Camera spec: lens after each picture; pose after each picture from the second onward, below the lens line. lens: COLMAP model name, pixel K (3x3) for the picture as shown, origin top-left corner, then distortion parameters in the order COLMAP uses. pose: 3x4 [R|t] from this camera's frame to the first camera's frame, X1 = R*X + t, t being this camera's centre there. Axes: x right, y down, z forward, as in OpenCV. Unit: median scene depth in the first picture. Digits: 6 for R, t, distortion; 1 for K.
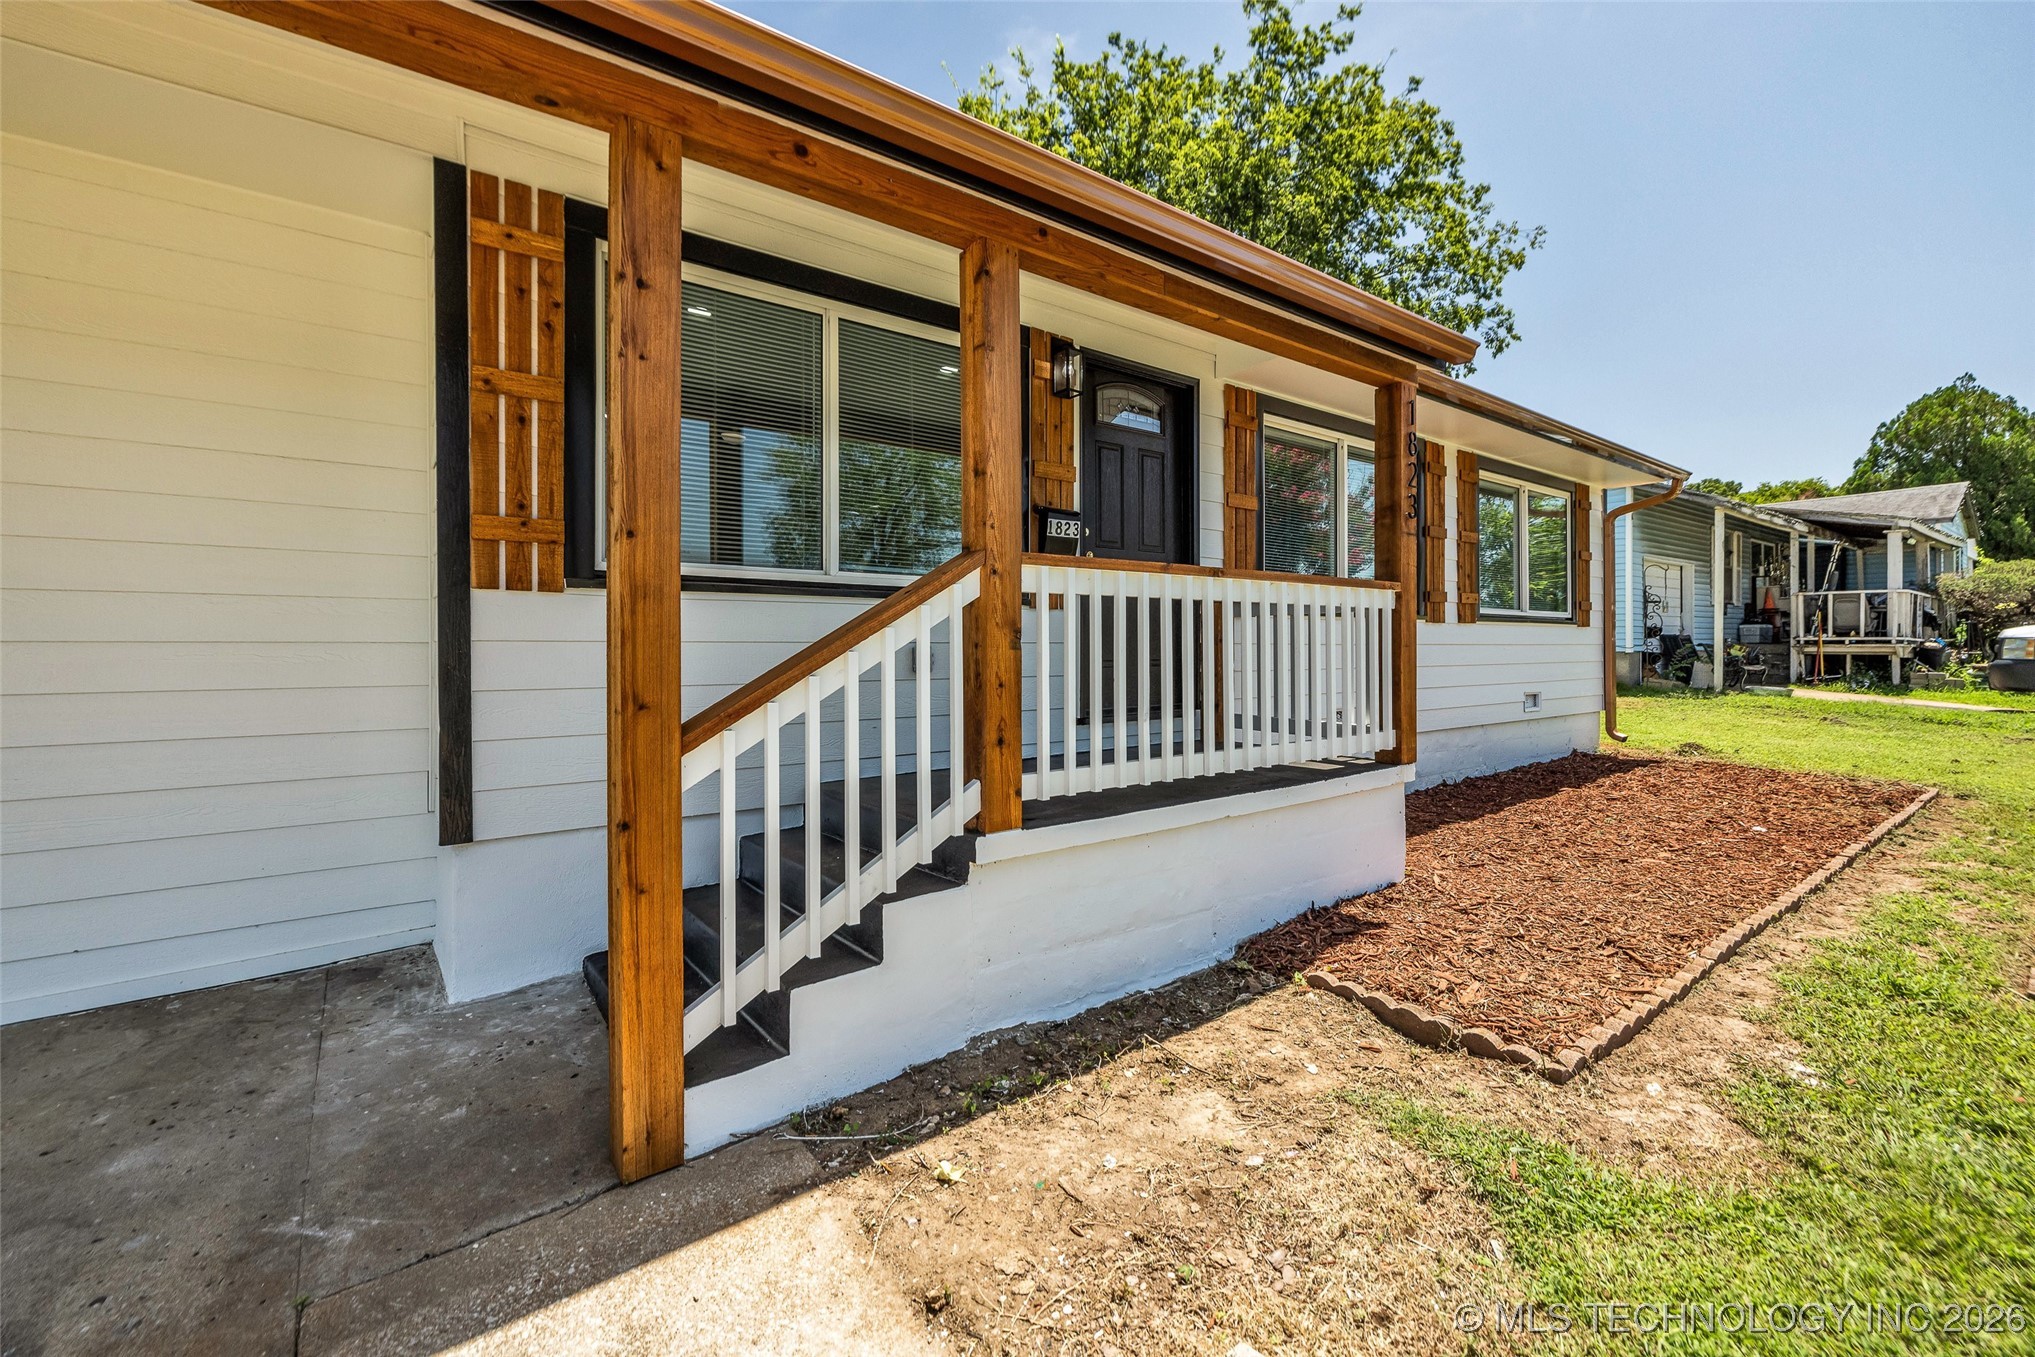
lens RADIAL K [[852.1, 0, 1045.8], [0, 852.1, 645.3], [0, 0, 1]] dist [0.003095, 0.000401]
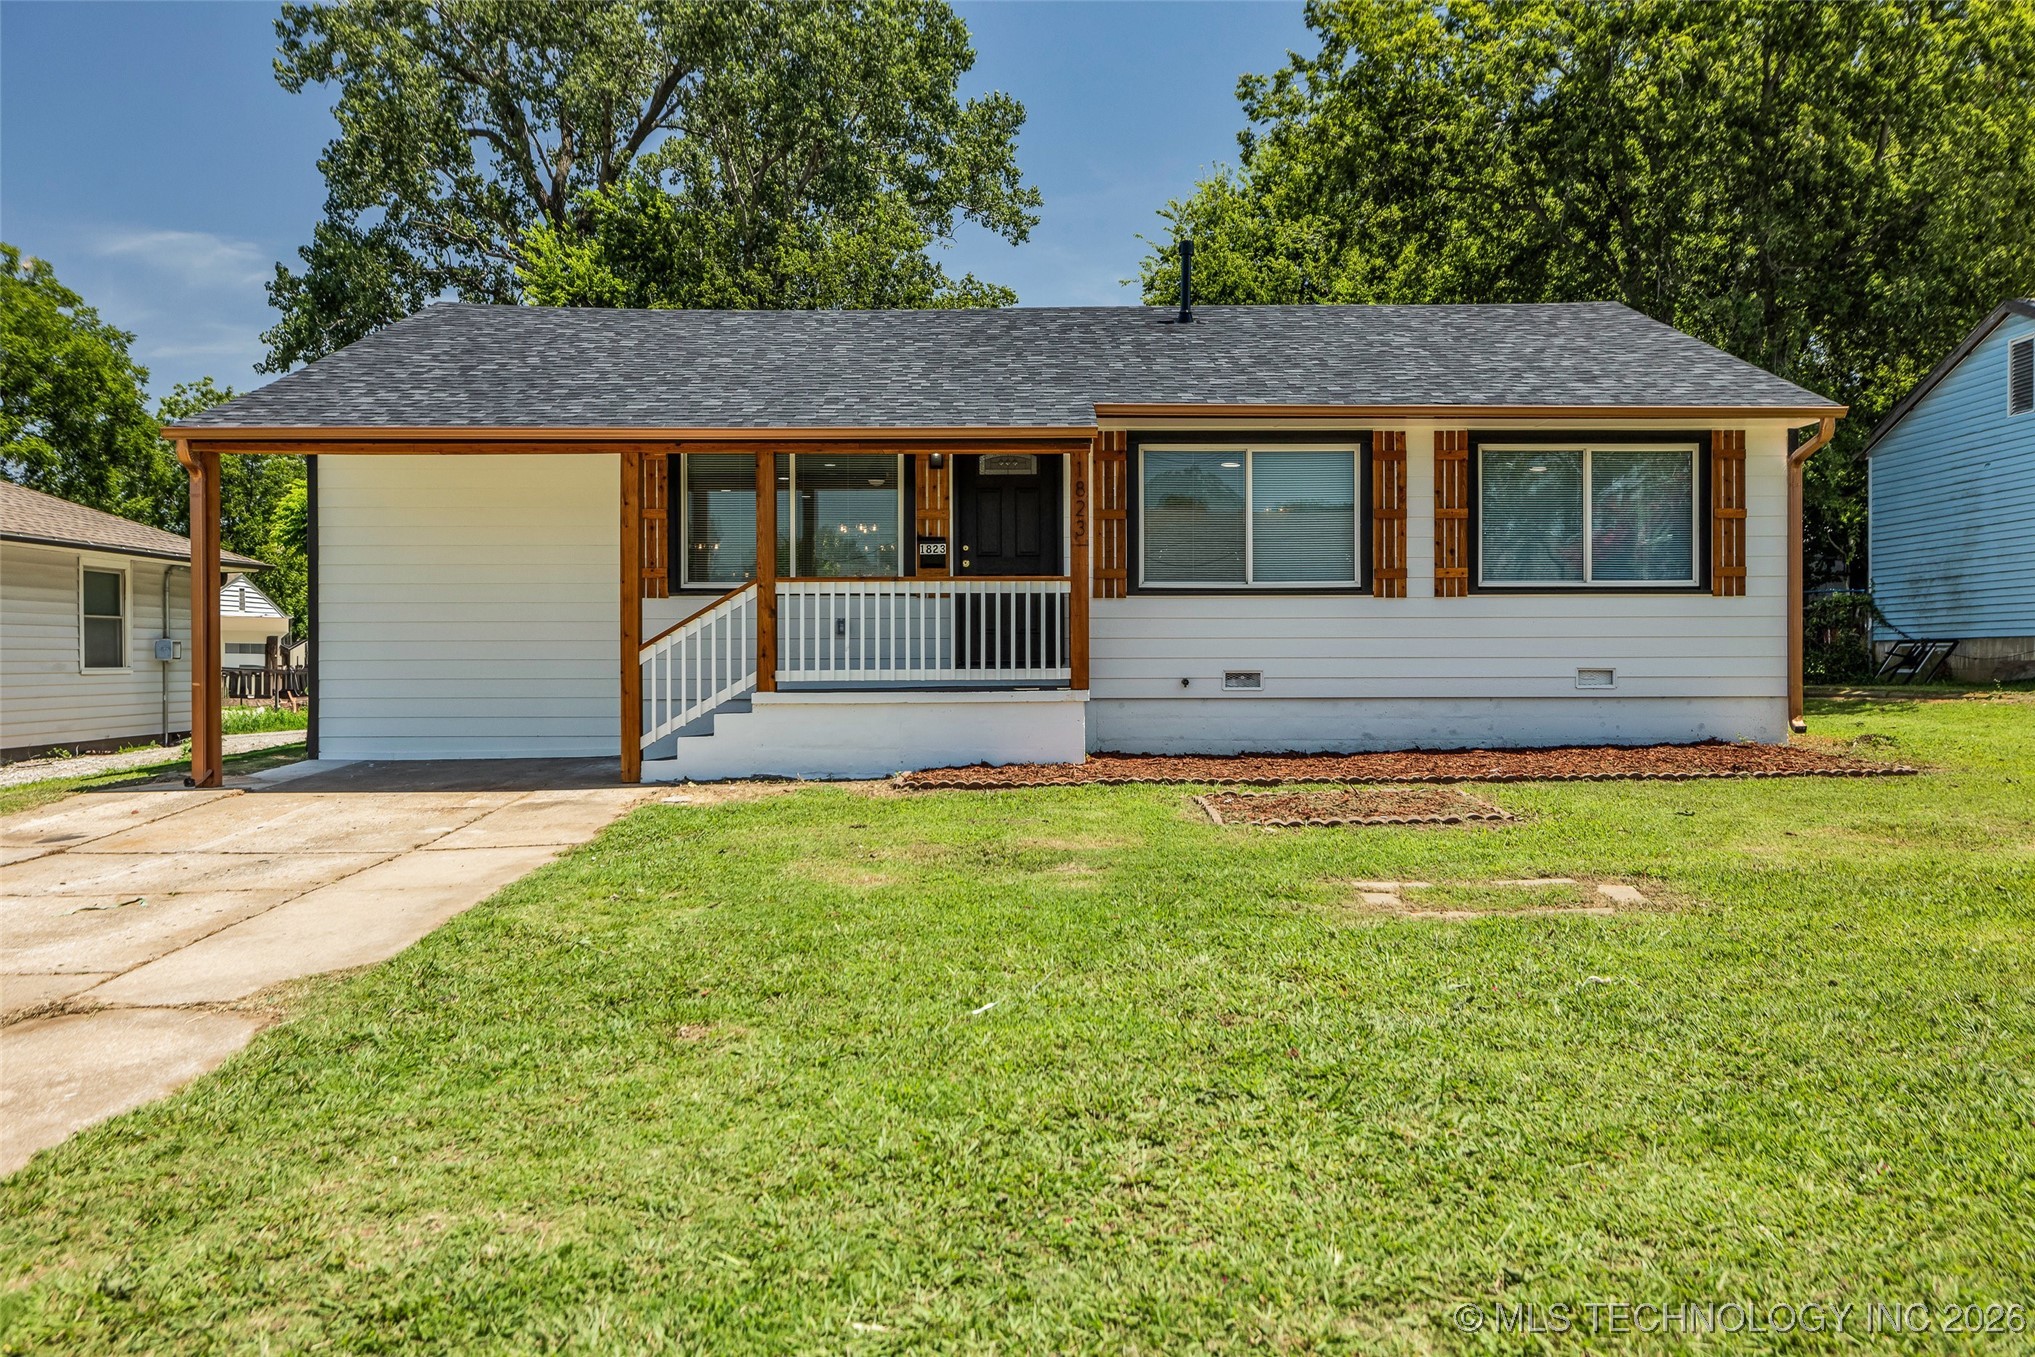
lens RADIAL K [[1468.0, 0, 1013.7], [0, 1468.0, 681.2], [0, 0, 1]] dist [-0.012702, -0.003094]
pose [[0.805127, -0.002292, -0.593099, 1.685971], [0.008138, 0.999941, 0.007183, 0.090113], [0.593047, -0.010610, 0.805098, -1.093379]]
